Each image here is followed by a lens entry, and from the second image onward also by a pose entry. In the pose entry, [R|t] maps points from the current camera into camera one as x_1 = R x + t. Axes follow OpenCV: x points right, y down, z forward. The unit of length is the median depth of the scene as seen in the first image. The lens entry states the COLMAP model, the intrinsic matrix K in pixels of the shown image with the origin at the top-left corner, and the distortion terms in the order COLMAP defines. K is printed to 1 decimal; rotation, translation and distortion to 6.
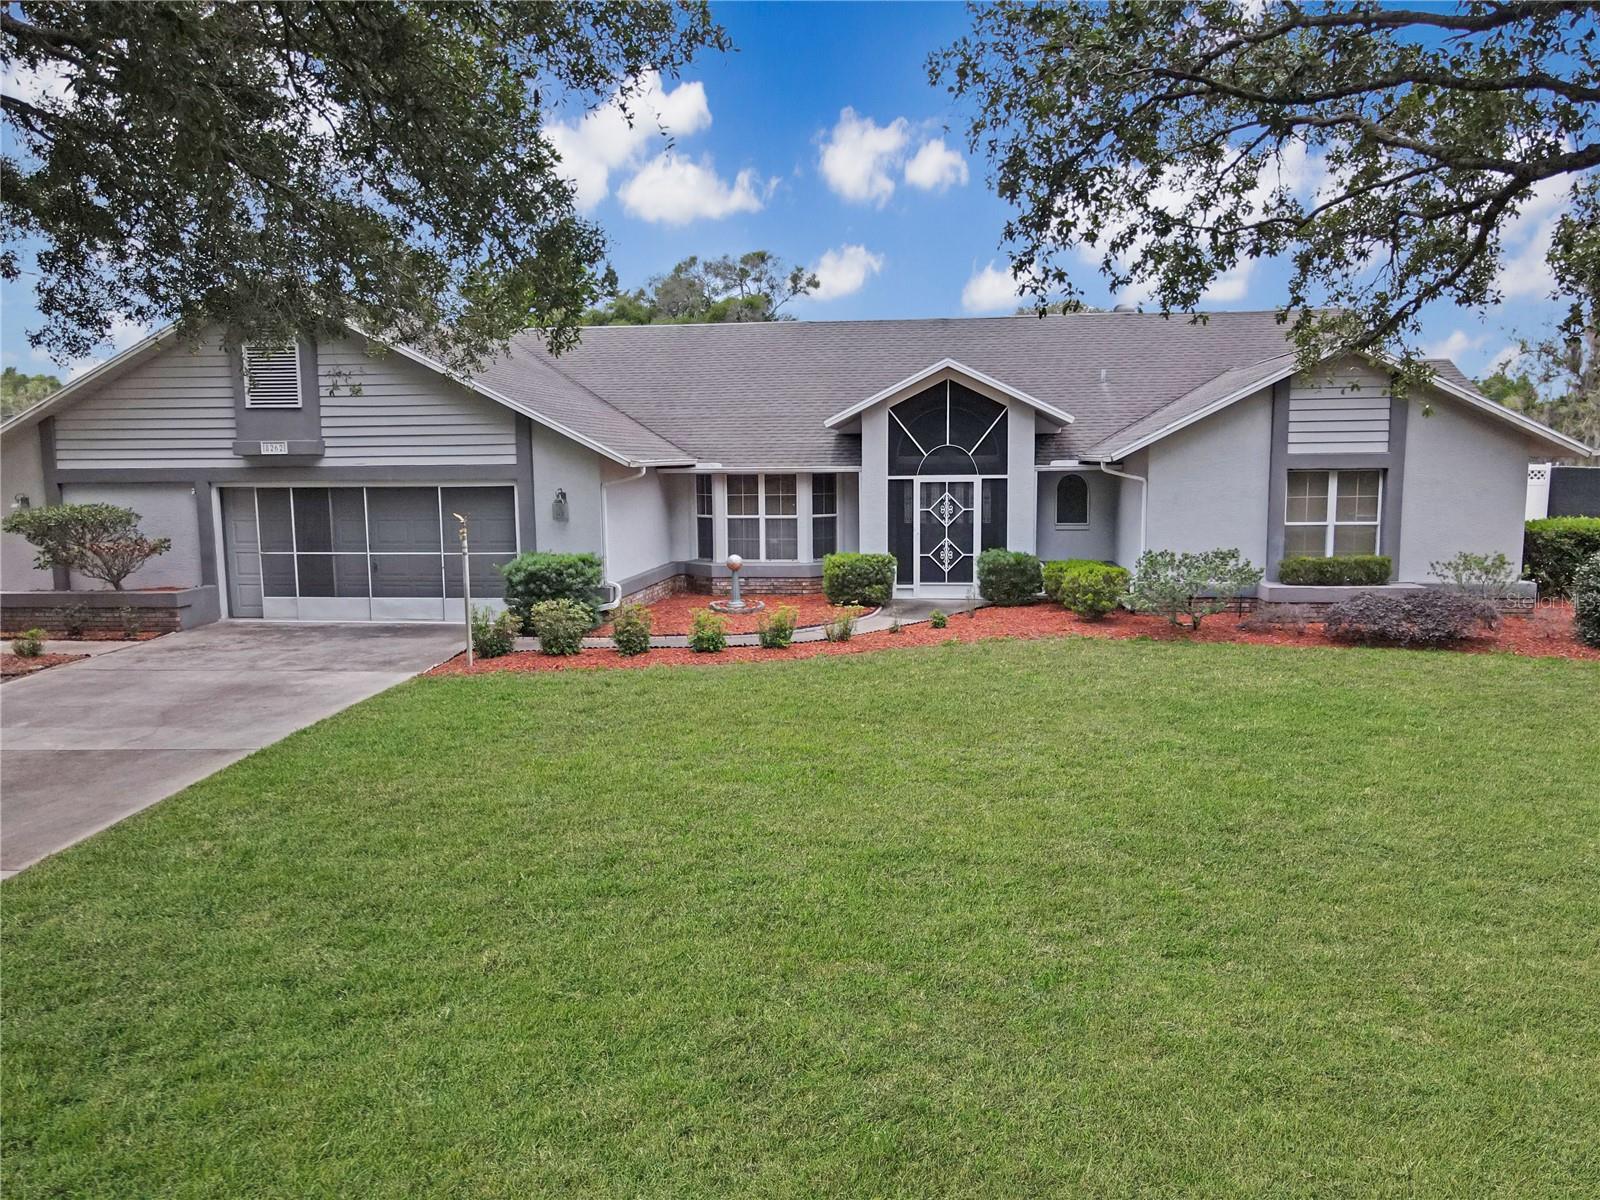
lens RADIAL K [[1181.9, 0, 798.1], [0, 1181.9, 584.8], [0, 0, 1]] dist [0.011073, 0.011011]
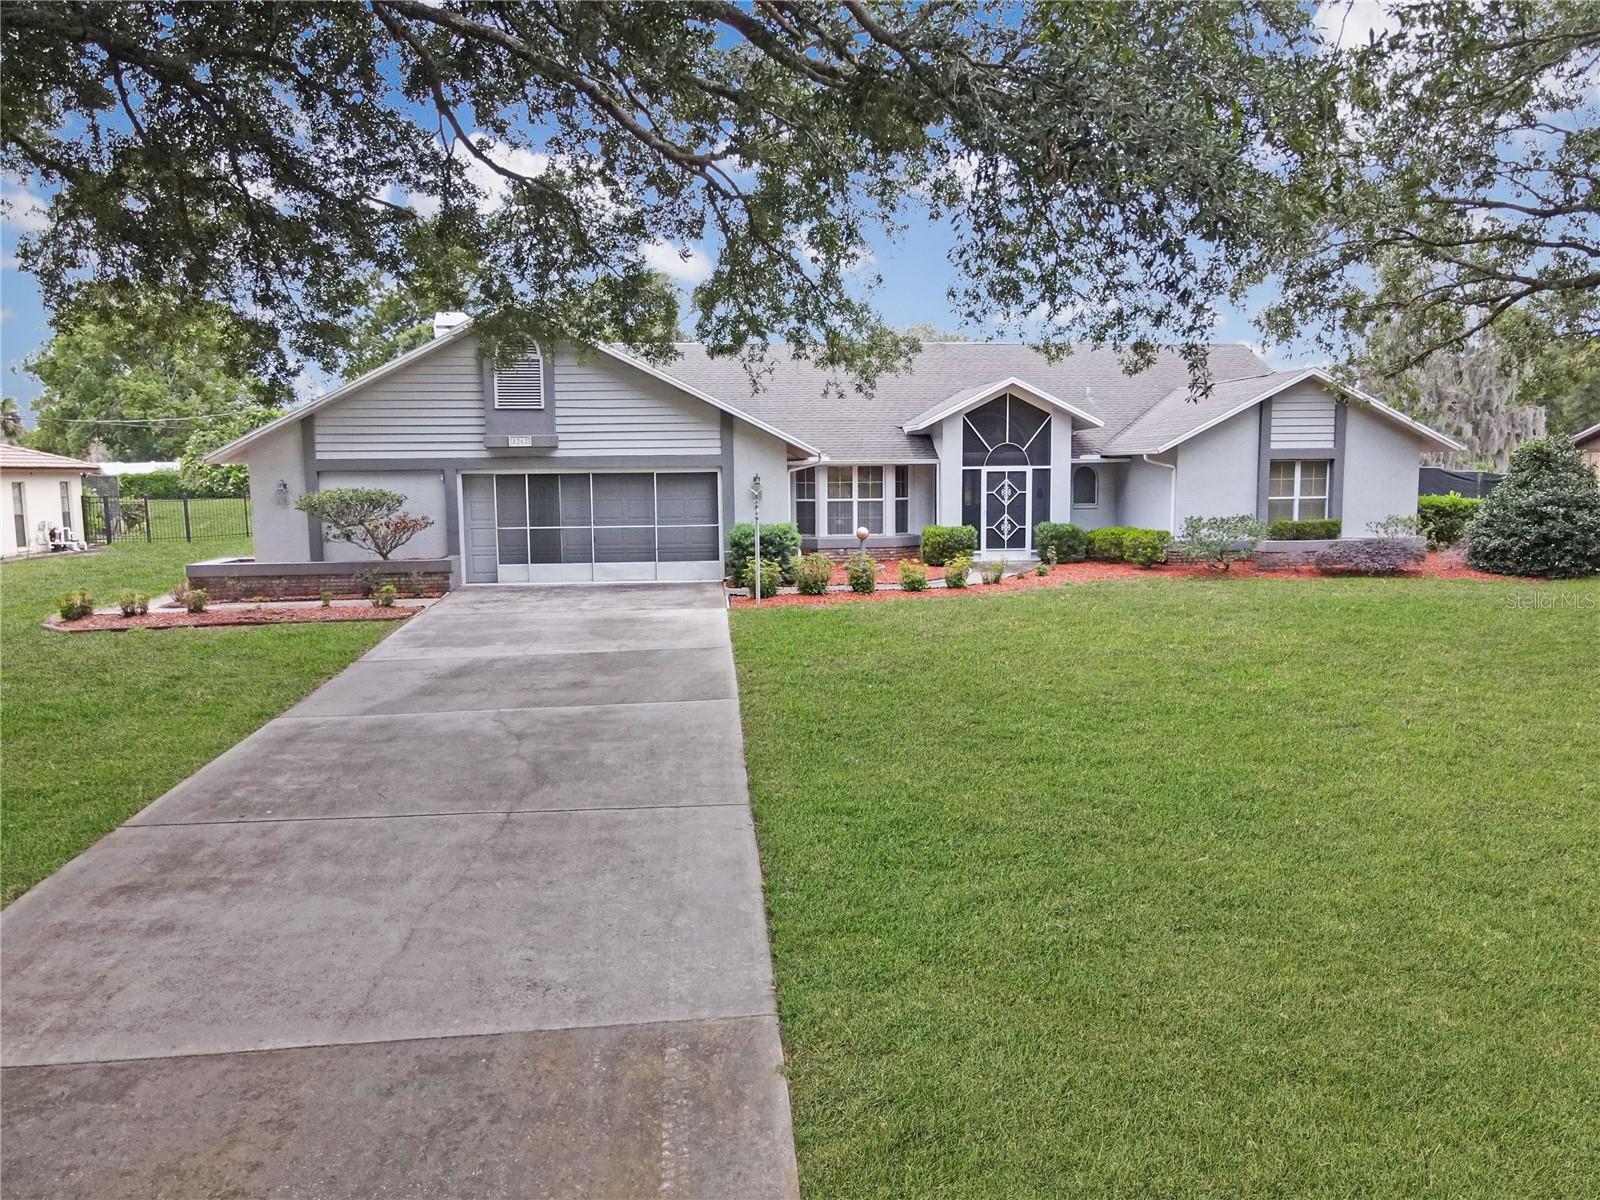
lens RADIAL K [[1175.8, 0, 800.0], [0, 1175.8, 600.0], [0, 0, 1]] dist [0.008410, 0.011917]
pose [[0.977320, -0.022540, 0.210565, -0.405656], [0.021797, 0.999745, 0.005849, 0.046335], [-0.210644, -0.001126, 0.977562, -0.242710]]
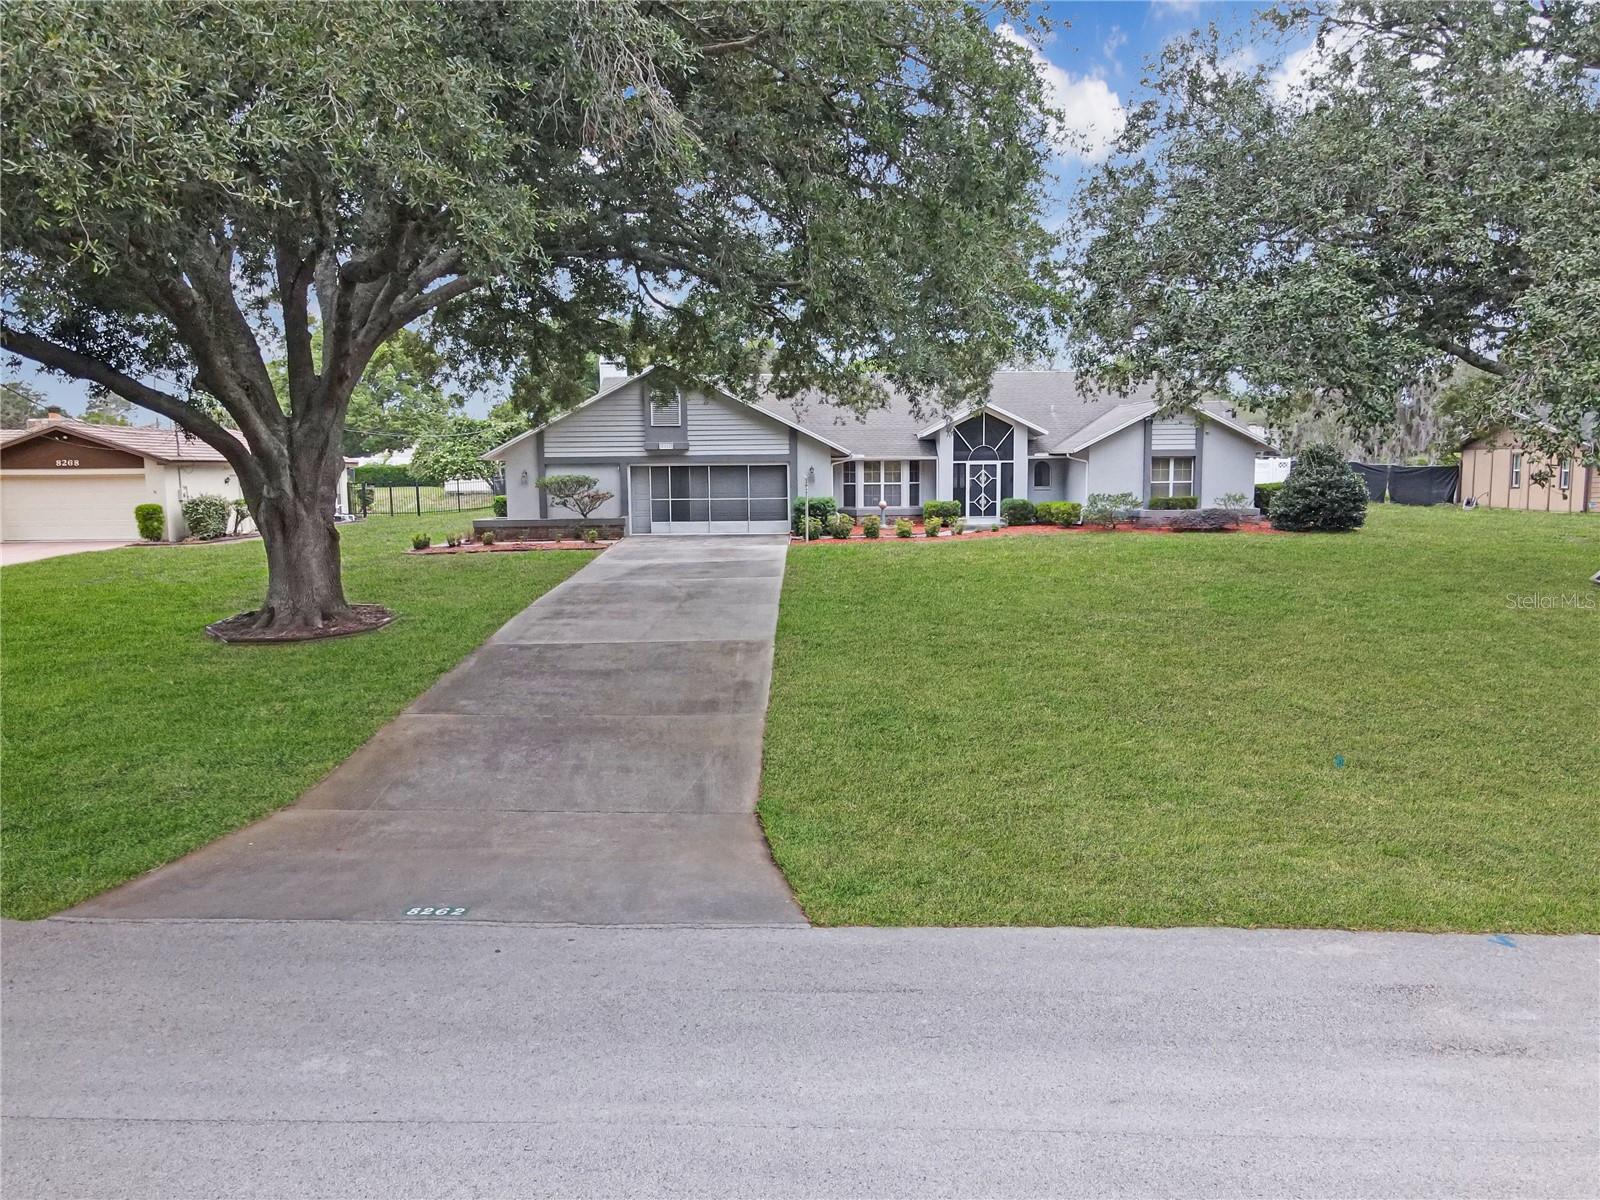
lens RADIAL K [[1175.8, 0, 800.0], [0, 1175.8, 600.0], [0, 0, 1]] dist [0.008410, 0.011917]
pose [[0.992324, -0.013676, 0.122909, -0.450694], [0.012565, 0.999873, 0.009811, 0.123581], [-0.123028, -0.008192, 0.992369, -0.966587]]
